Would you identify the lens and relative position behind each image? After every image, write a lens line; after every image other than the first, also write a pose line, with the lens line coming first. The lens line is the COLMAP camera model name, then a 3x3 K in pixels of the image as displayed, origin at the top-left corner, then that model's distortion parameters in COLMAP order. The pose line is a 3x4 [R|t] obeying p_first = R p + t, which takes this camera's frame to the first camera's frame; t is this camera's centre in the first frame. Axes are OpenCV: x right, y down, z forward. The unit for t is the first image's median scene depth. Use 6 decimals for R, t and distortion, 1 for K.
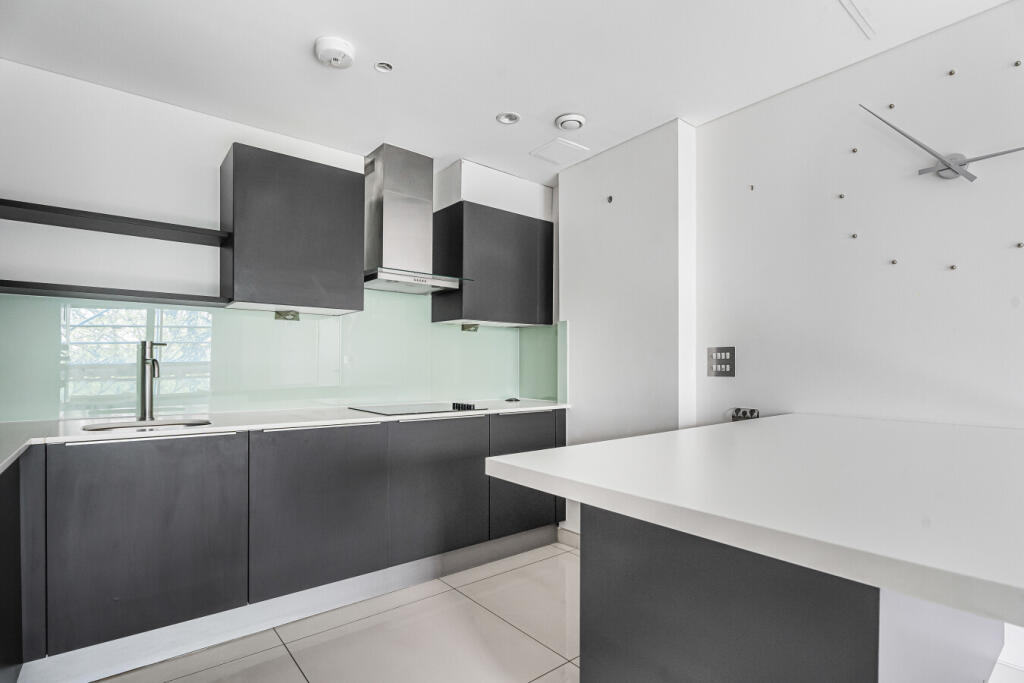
lens RADIAL K [[509.7, 0, 509.8], [0, 509.7, 372.5], [0, 0, 1]] dist [-0.001817, -0.000500]
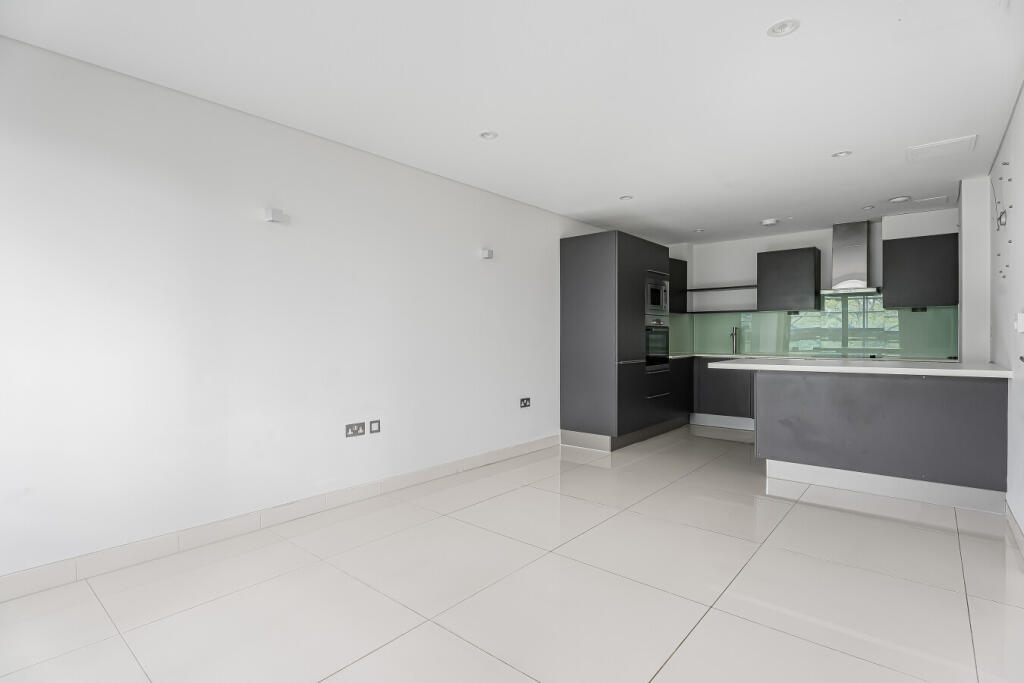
lens RADIAL K [[482.5, 0, 512.0], [0, 482.5, 341.5], [0, 0, 1]] dist [0.000838, -0.000089]
pose [[0.189514, 0.014944, -0.981764, 1.527351], [-0.001650, 0.999888, 0.014901, -0.013965], [0.981877, -0.001204, 0.189517, -0.672428]]
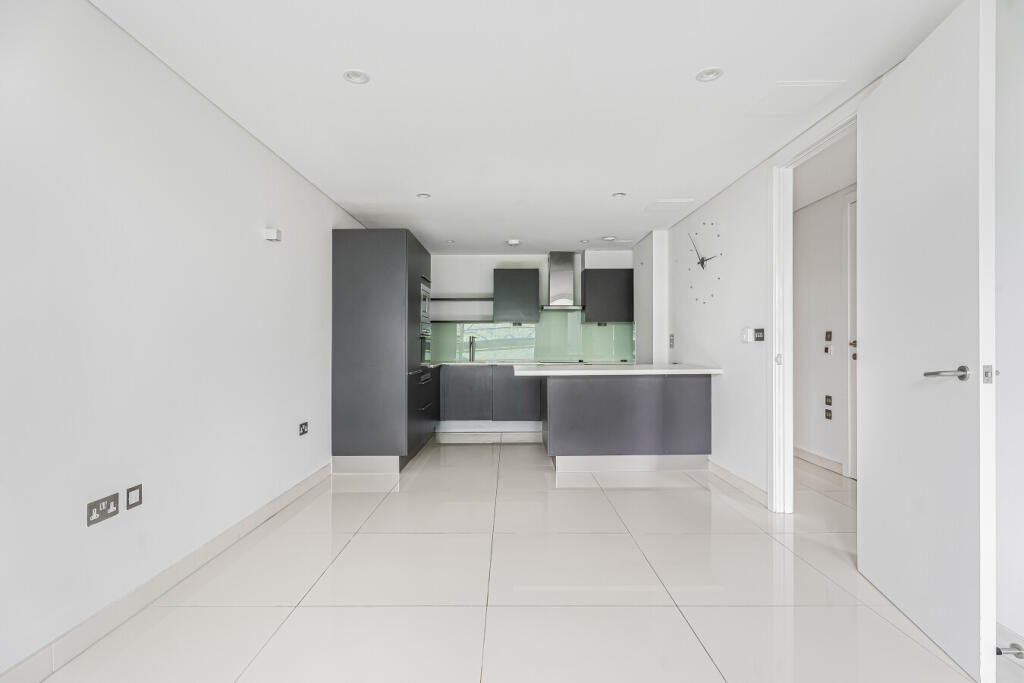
lens RADIAL K [[482.5, 0, 512.0], [0, 482.5, 341.5], [0, 0, 1]] dist [0.000838, -0.000089]
pose [[0.764677, -0.000058, -0.644413, 1.194342], [-0.003986, 0.999980, -0.004819, -0.011972], [0.644401, 0.006253, 0.764662, -0.950803]]
